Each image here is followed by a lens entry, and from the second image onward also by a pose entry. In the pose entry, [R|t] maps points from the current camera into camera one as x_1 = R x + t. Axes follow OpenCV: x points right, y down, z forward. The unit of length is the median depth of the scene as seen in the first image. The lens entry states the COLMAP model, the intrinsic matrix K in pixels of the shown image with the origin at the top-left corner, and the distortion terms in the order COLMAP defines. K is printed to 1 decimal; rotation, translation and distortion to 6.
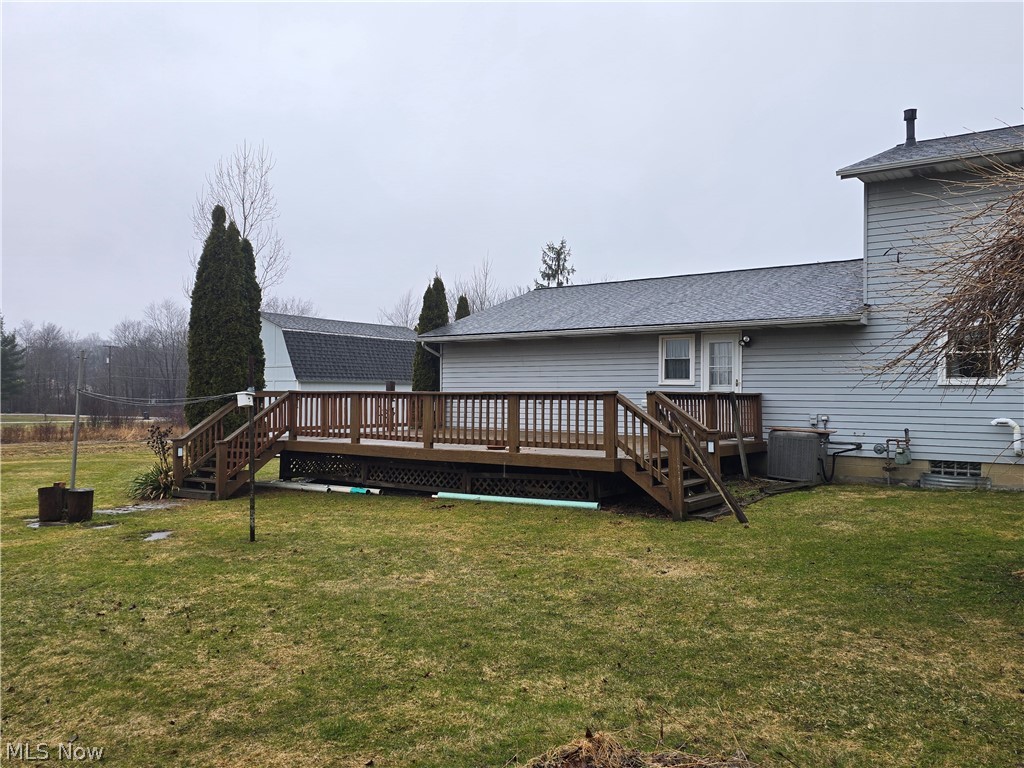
lens RADIAL K [[819.9, 0, 507.0], [0, 819.9, 383.9], [0, 0, 1]] dist [0.055818, -0.037659]
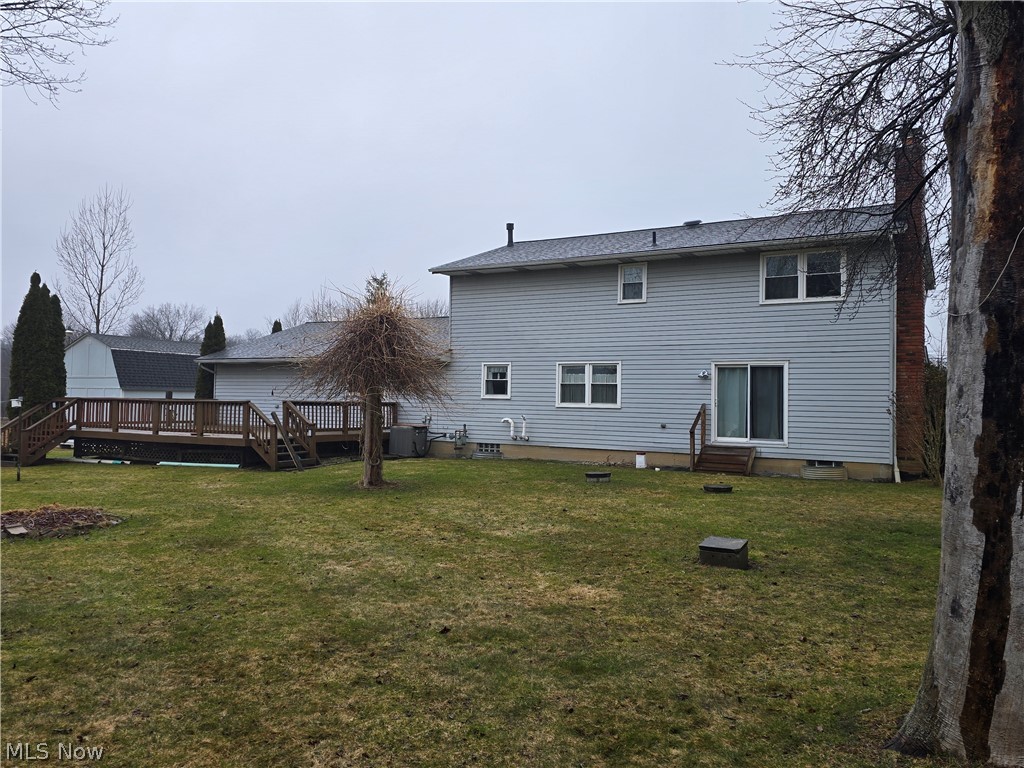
lens RADIAL K [[819.9, 0, 518.6], [0, 819.9, 364.8], [0, 0, 1]] dist [0.055818, -0.037659]
pose [[0.994203, 0.014757, 0.106501, 0.355769], [-0.011669, 0.999495, -0.029564, -0.015712], [-0.106883, 0.028150, 0.993873, -0.573060]]
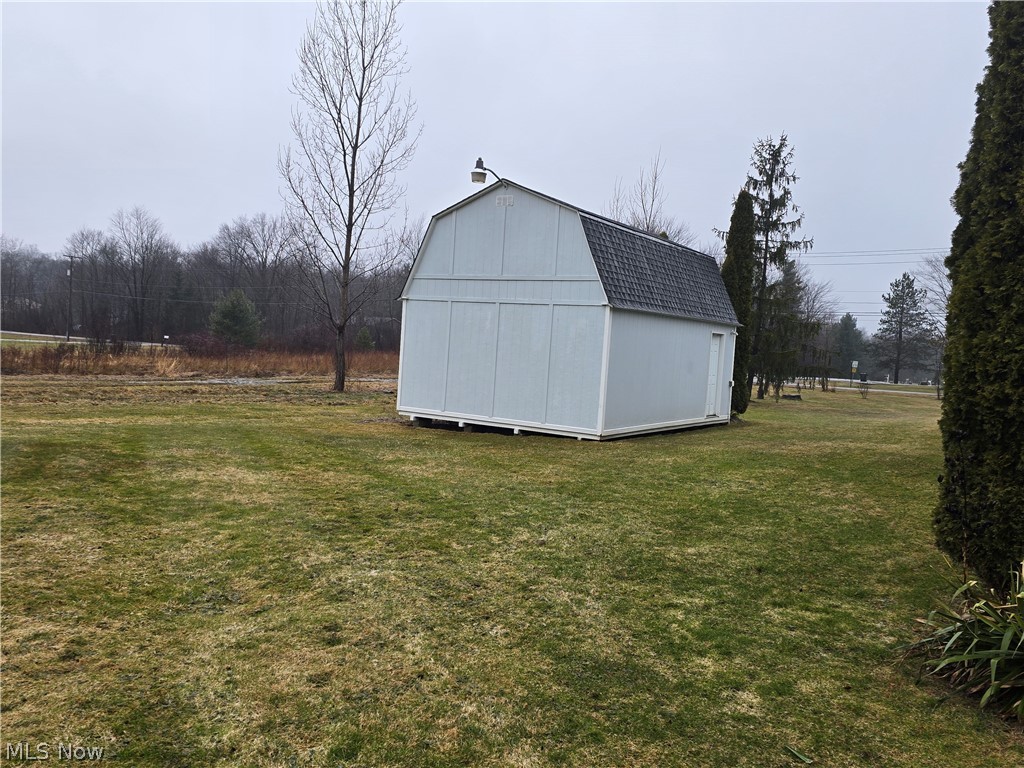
lens RADIAL K [[819.9, 0, 507.0], [0, 819.9, 373.3], [0, 0, 1]] dist [0.055818, -0.037659]
pose [[0.996287, 0.050212, 0.069934, -0.568471], [-0.054153, 0.996981, 0.055640, 0.024279], [-0.066929, -0.059220, 0.995999, 0.688204]]
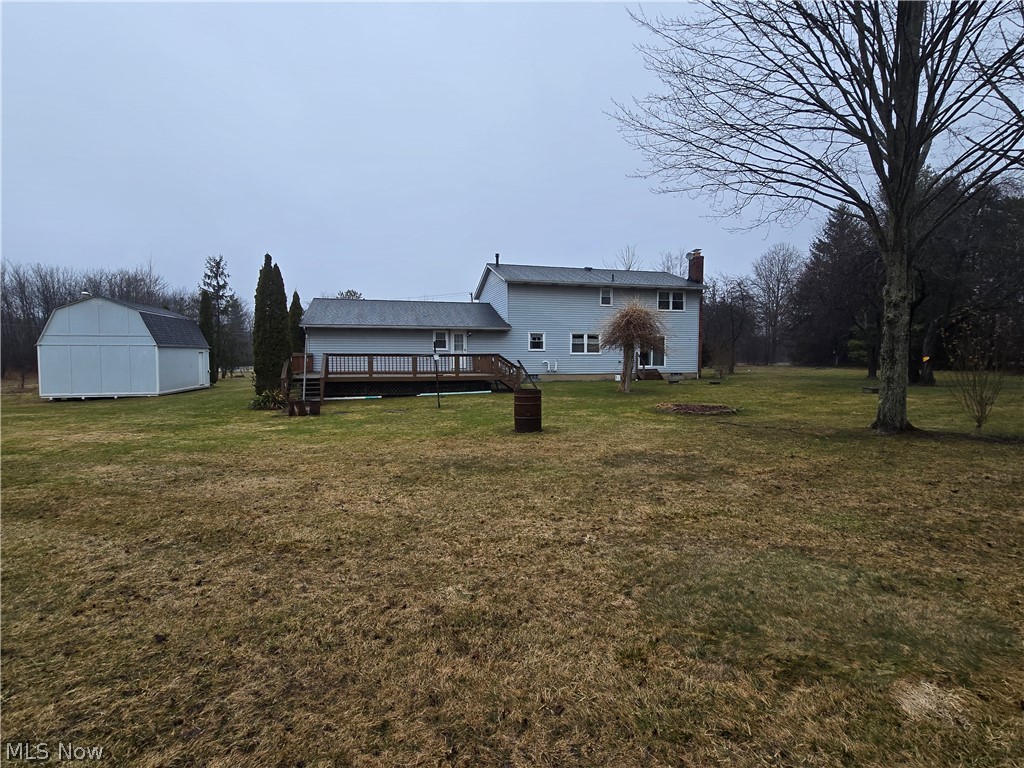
lens RADIAL K [[498.6, 0, 514.4], [0, 498.6, 384.3], [0, 0, 1]] dist [-0.004254, -0.001386]
pose [[0.623867, -0.052647, 0.779755, -0.883629], [-0.009642, 0.997134, 0.075039, -0.011797], [-0.781471, -0.054333, 0.621571, -0.145089]]
